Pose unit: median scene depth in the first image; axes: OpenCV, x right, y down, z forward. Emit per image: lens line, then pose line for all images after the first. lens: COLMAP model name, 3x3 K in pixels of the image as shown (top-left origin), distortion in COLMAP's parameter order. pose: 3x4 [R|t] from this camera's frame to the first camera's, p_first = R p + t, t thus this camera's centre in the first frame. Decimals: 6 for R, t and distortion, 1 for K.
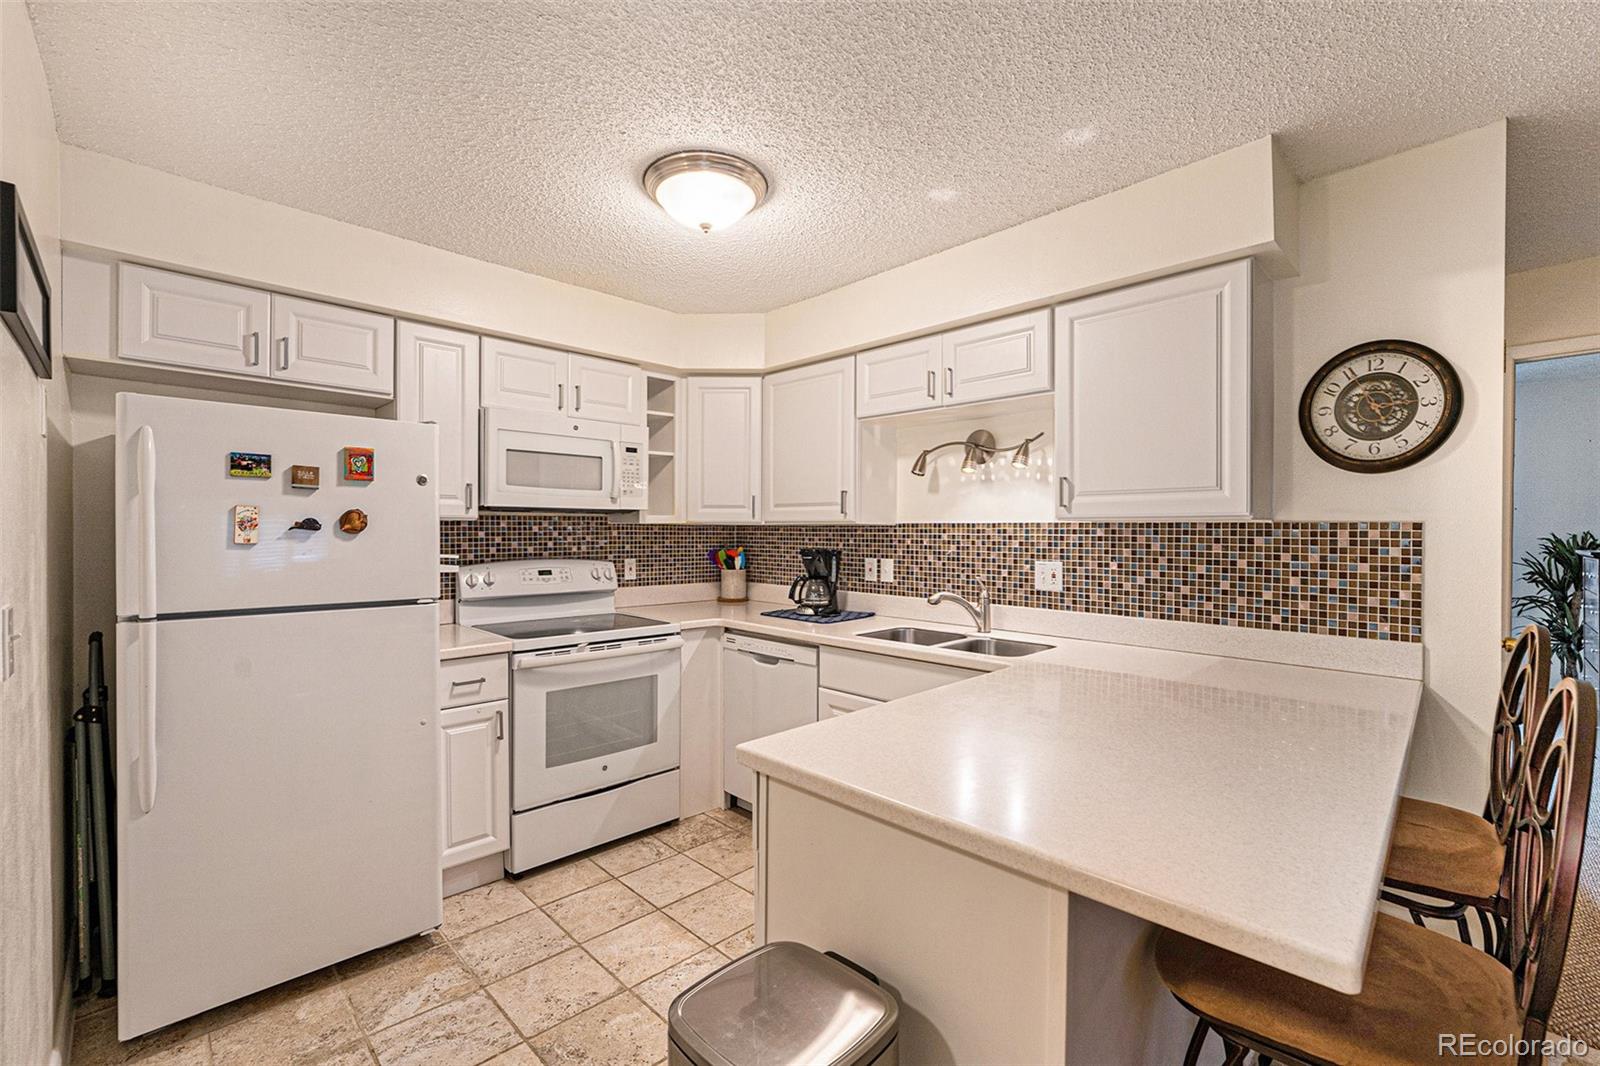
lens RADIAL K [[682.0, 0, 800.0], [0, 682.0, 533.0], [0, 0, 1]] dist [-0.002221, -0.000287]
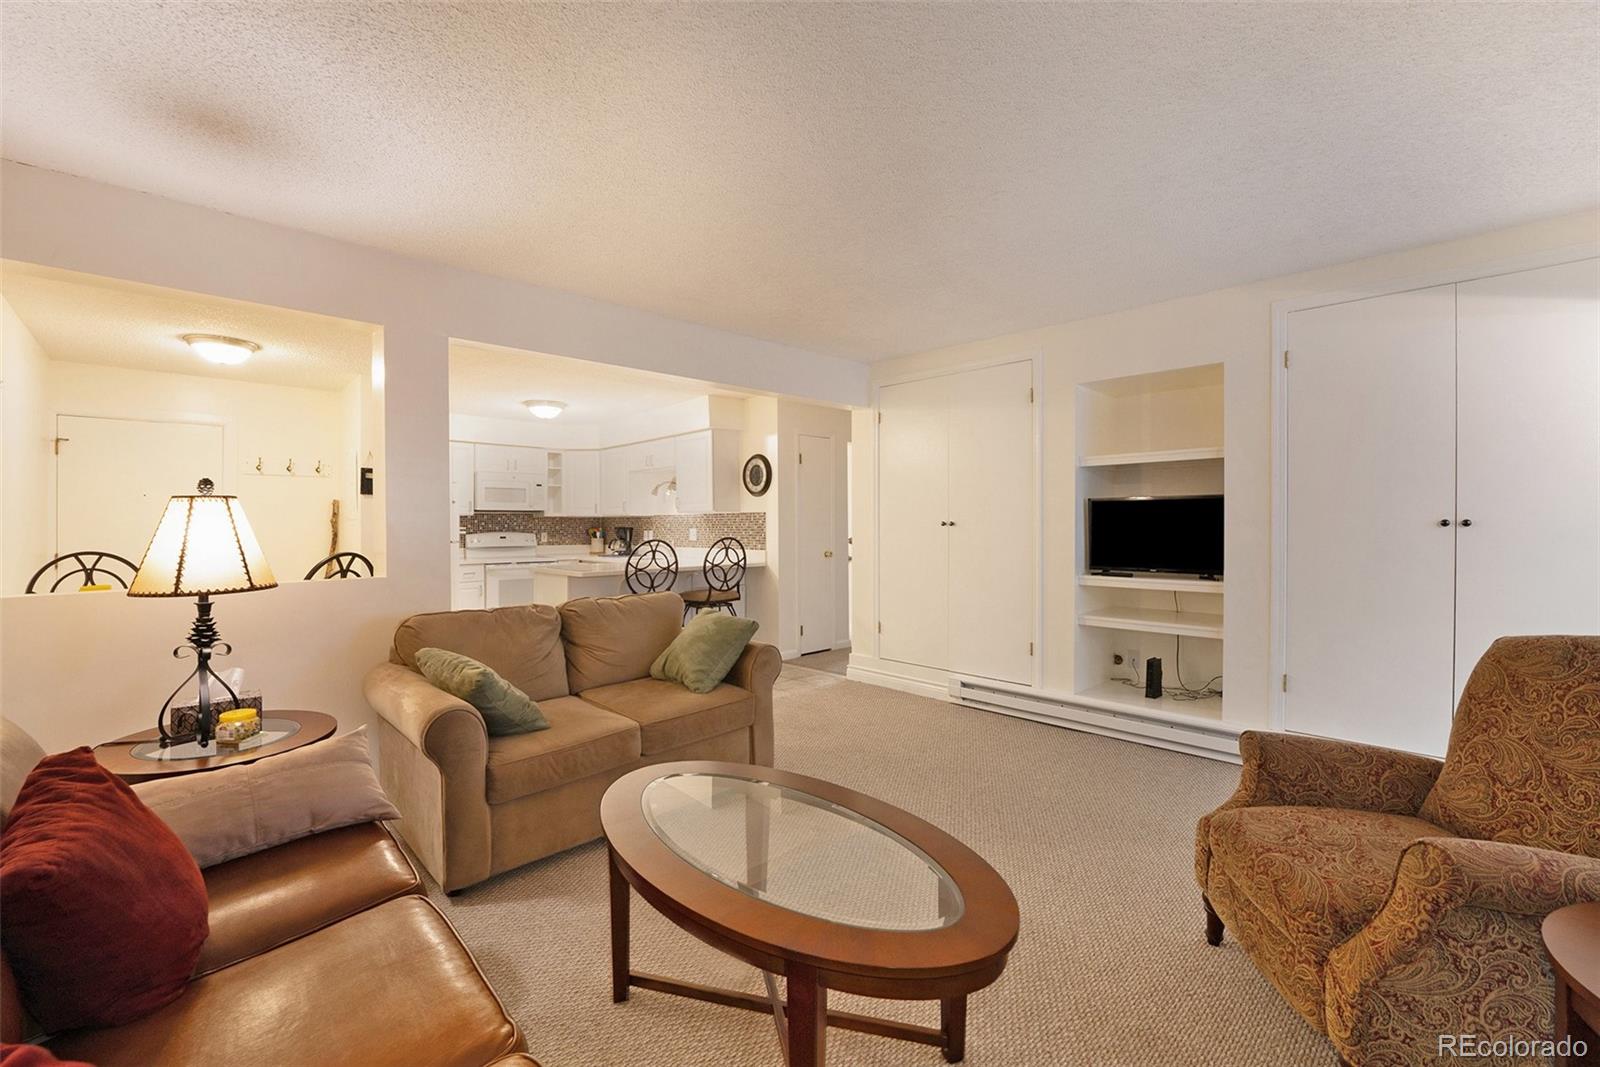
lens RADIAL K [[660.8, 0, 786.2], [0, 660.8, 520.4], [0, 0, 1]] dist [-0.002973, -0.000300]
pose [[0.999757, -0.010730, -0.019279, 0.827563], [0.010466, 0.999851, -0.013728, 0.050567], [0.019423, 0.013522, 0.999720, -1.613441]]
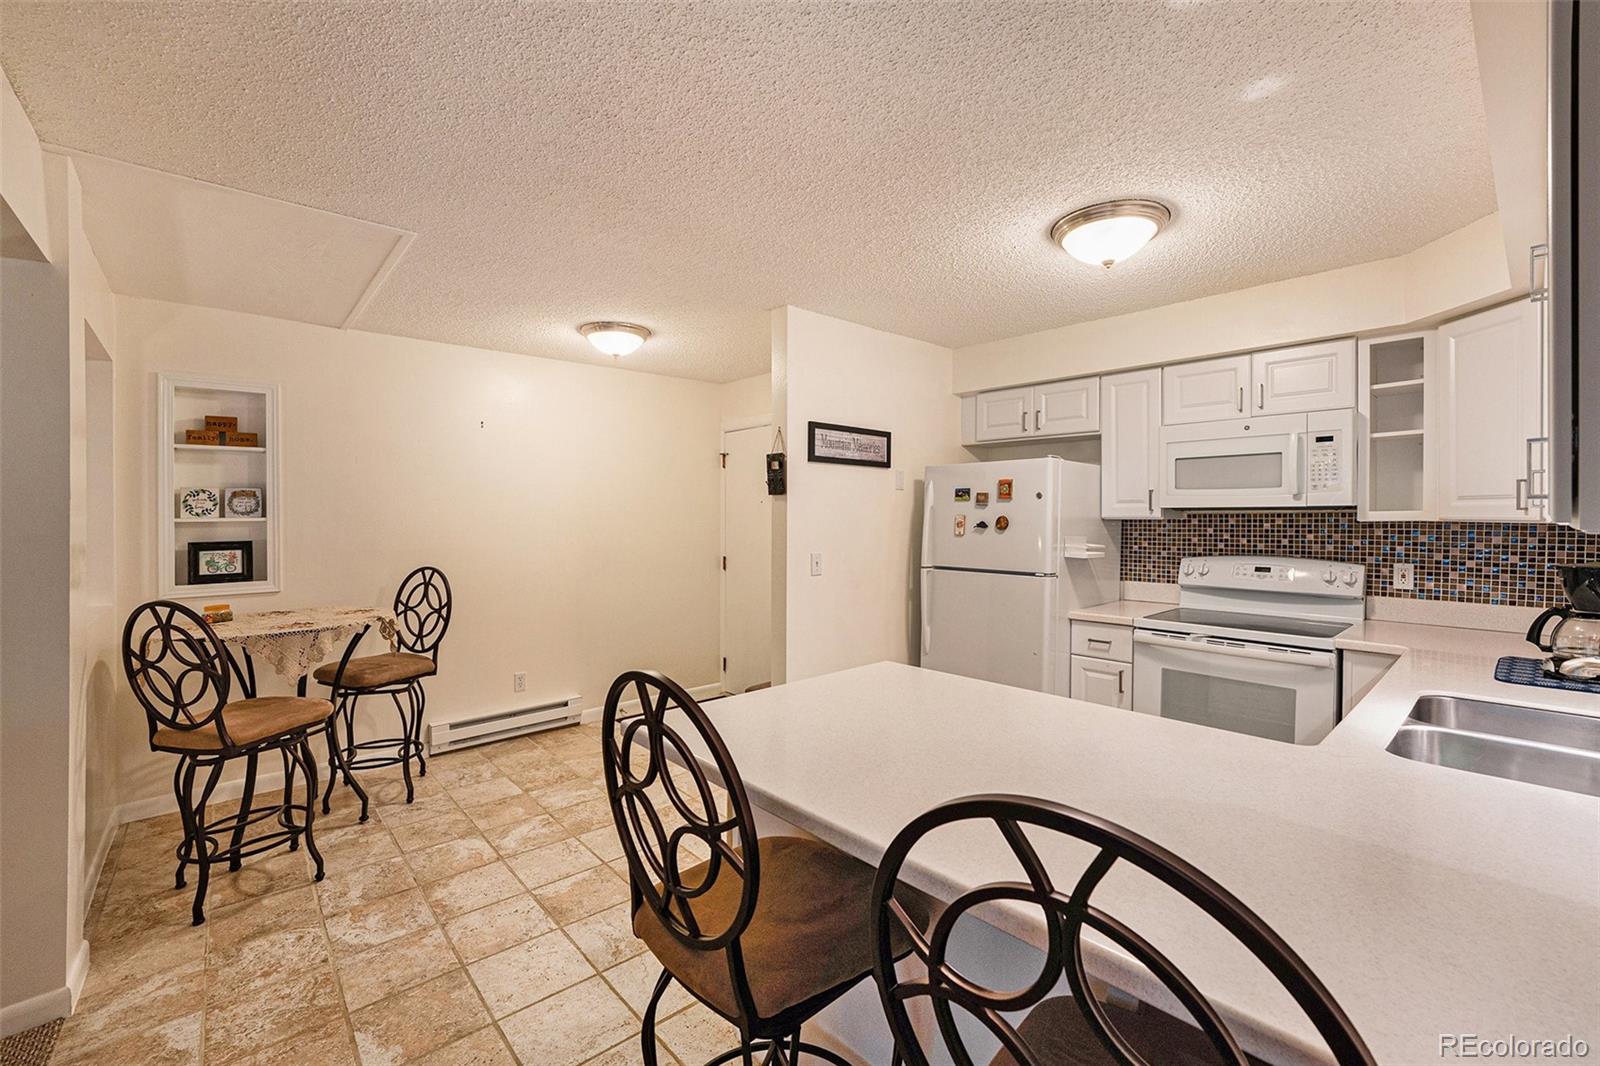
lens RADIAL K [[668.9, 0, 817.7], [0, 668.9, 525.8], [0, 0, 1]] dist [-0.024603, -0.000401]
pose [[-0.046273, 0.012582, -0.998850, 0.814125], [-0.001449, 0.999919, 0.012663, -0.023516], [0.998928, 0.002033, -0.046251, 0.483375]]
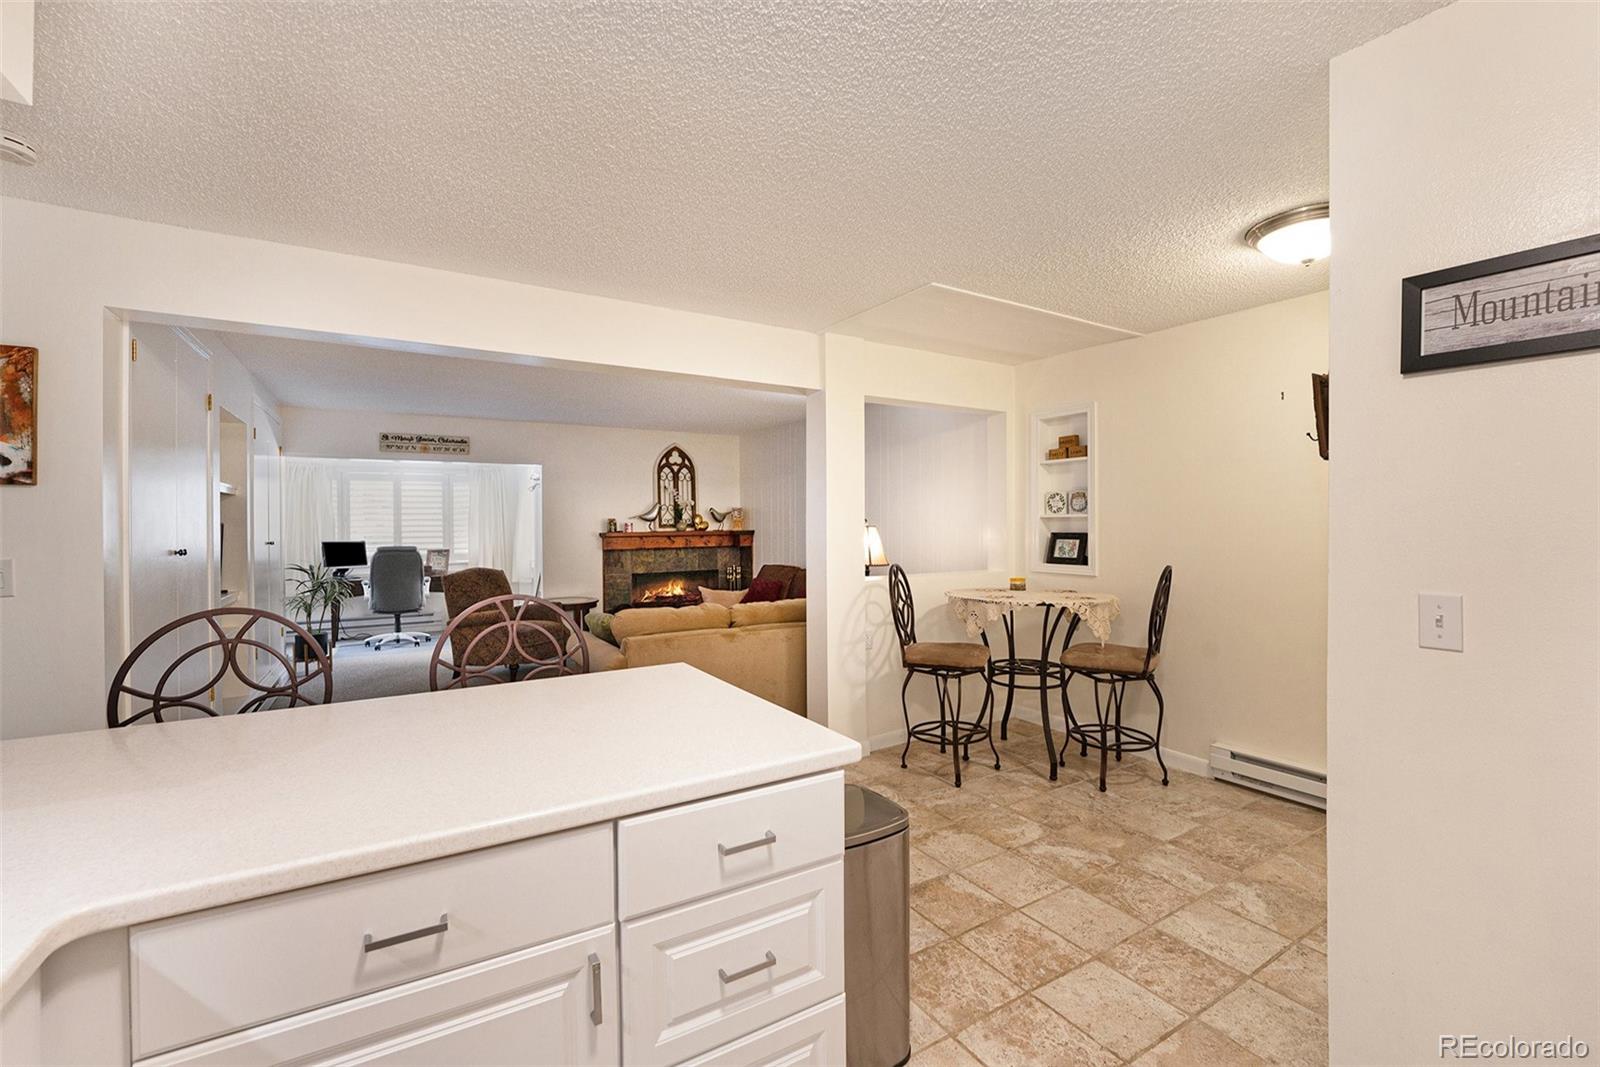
lens RADIAL K [[660.8, 0, 786.2], [0, 660.8, 520.4], [0, 0, 1]] dist [-0.002973, -0.000300]
pose [[-0.969386, 0.005539, 0.245480, -0.137658], [0.006794, 0.999968, 0.004265, -0.017733], [-0.245449, 0.005802, -0.969392, 1.059680]]
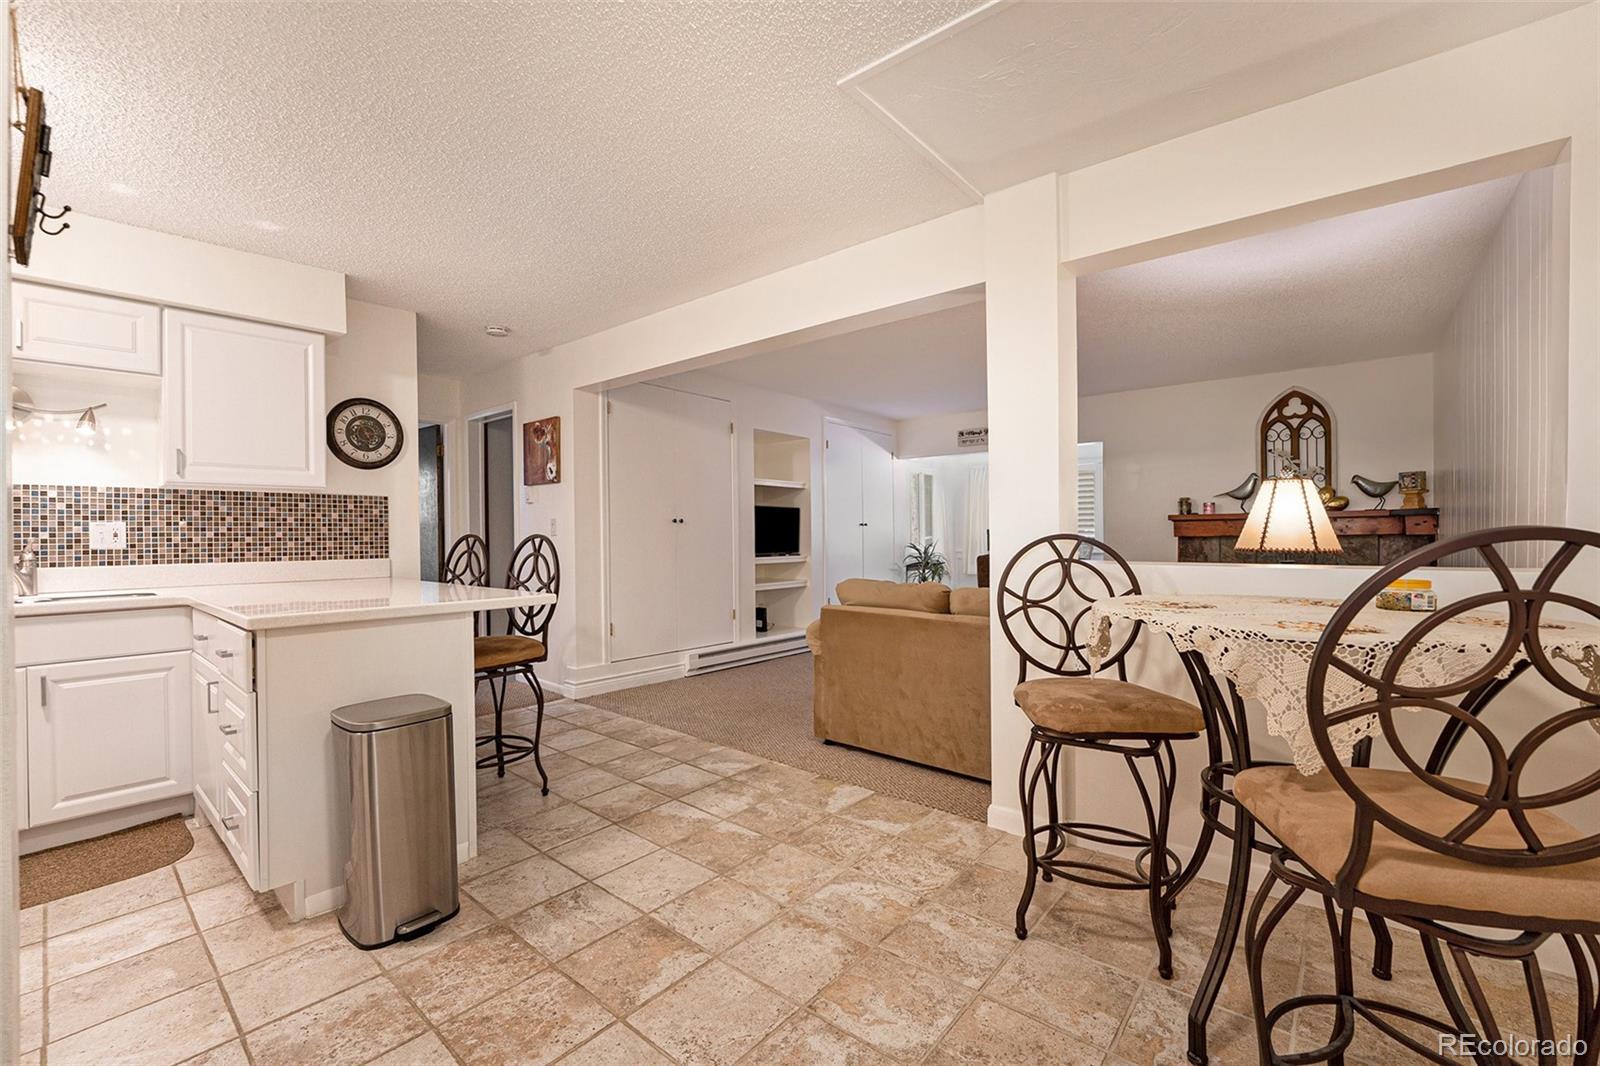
lens RADIAL K [[668.9, 0, 817.7], [0, 668.9, 525.8], [0, 0, 1]] dist [-0.024603, -0.000401]
pose [[-0.100852, 0.009998, 0.994851, -0.851013], [0.015260, 0.999847, -0.008502, 0.079702], [-0.994784, 0.014324, -0.100989, -0.032085]]
